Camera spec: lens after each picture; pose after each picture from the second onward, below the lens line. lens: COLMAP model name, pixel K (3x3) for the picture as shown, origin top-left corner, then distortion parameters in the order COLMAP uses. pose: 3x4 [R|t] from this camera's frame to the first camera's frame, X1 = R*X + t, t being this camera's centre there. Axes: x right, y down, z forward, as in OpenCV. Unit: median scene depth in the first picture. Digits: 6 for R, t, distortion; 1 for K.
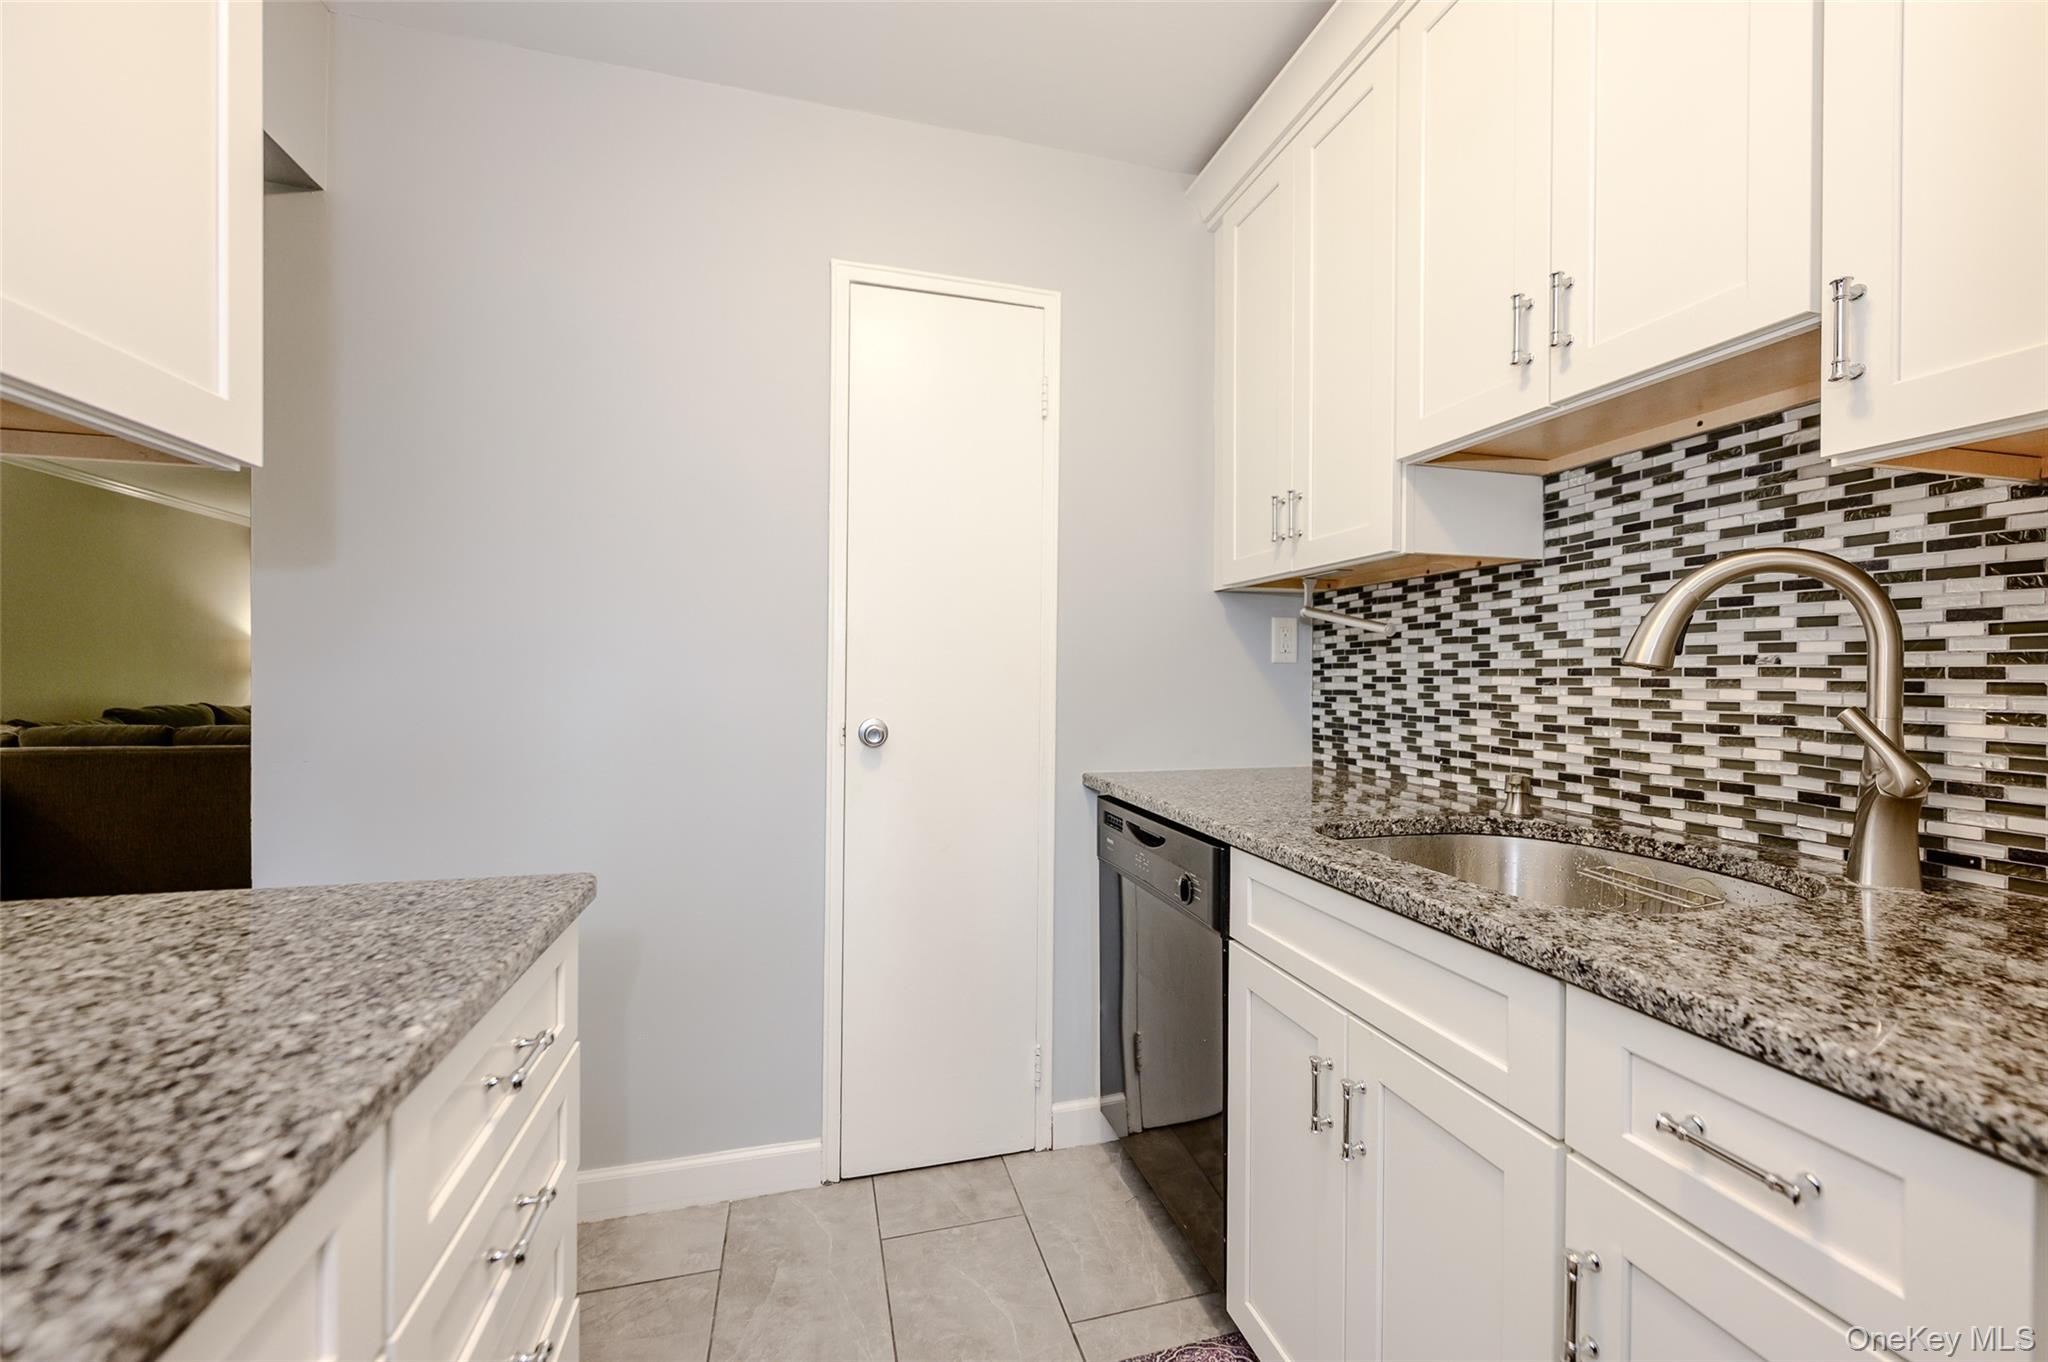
lens RADIAL K [[812.2, 0, 1029.5], [0, 812.2, 674.8], [0, 0, 1]] dist [0.001115, -0.000355]
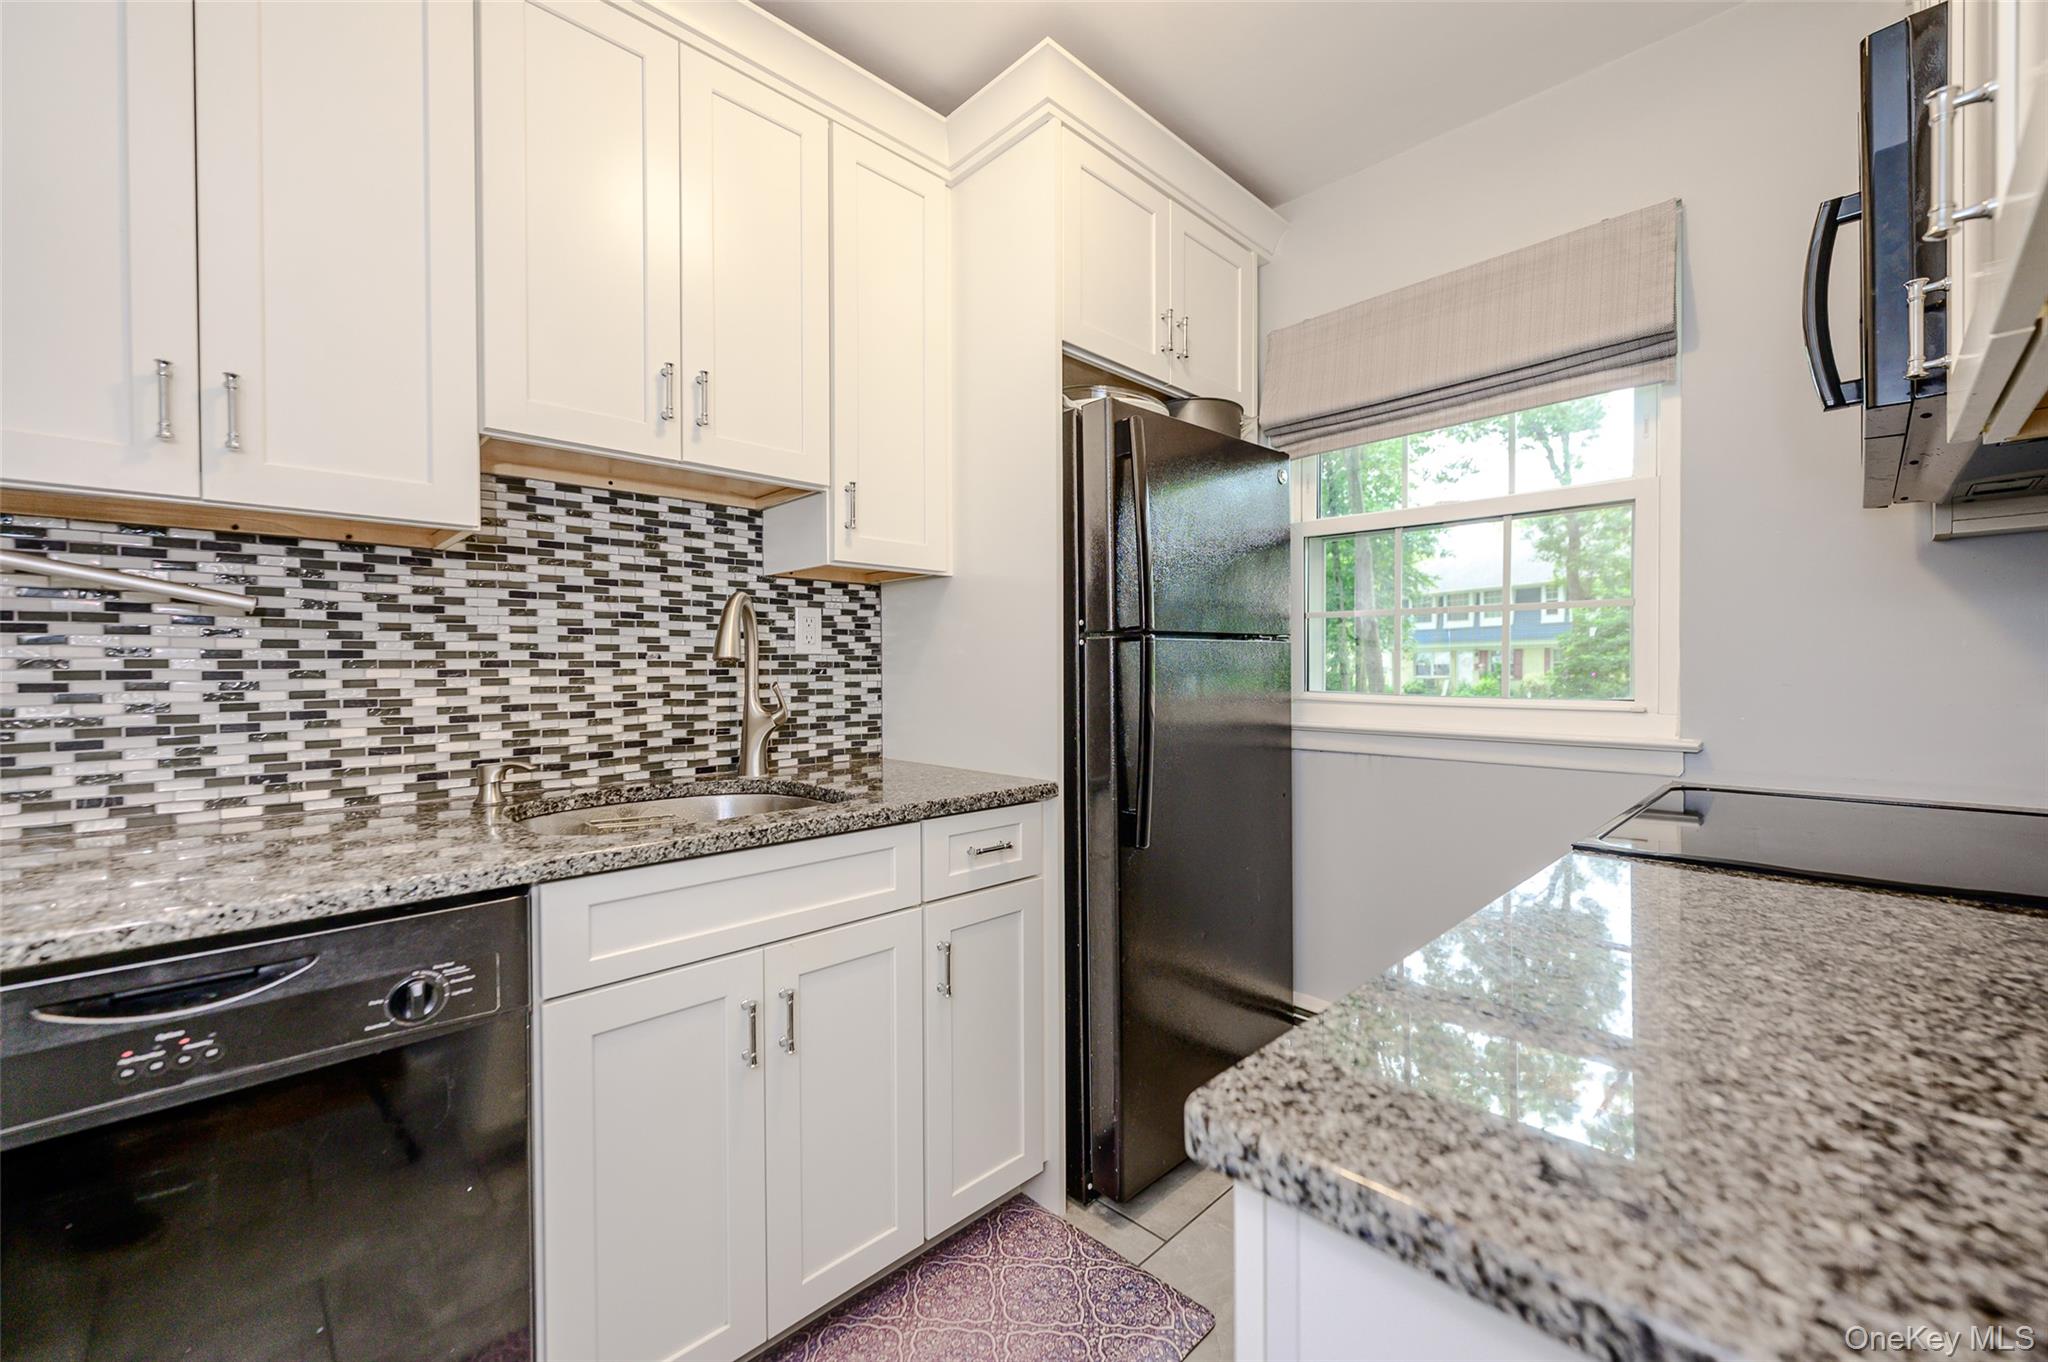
lens RADIAL K [[812.2, 0, 1027.3], [0, 812.2, 675.3], [0, 0, 1]] dist [0.001115, -0.000355]
pose [[-0.481758, -0.010423, 0.876243, -0.667474], [0.003443, 0.999899, 0.013787, -0.000944], [-0.876298, 0.009659, -0.481673, 0.973806]]
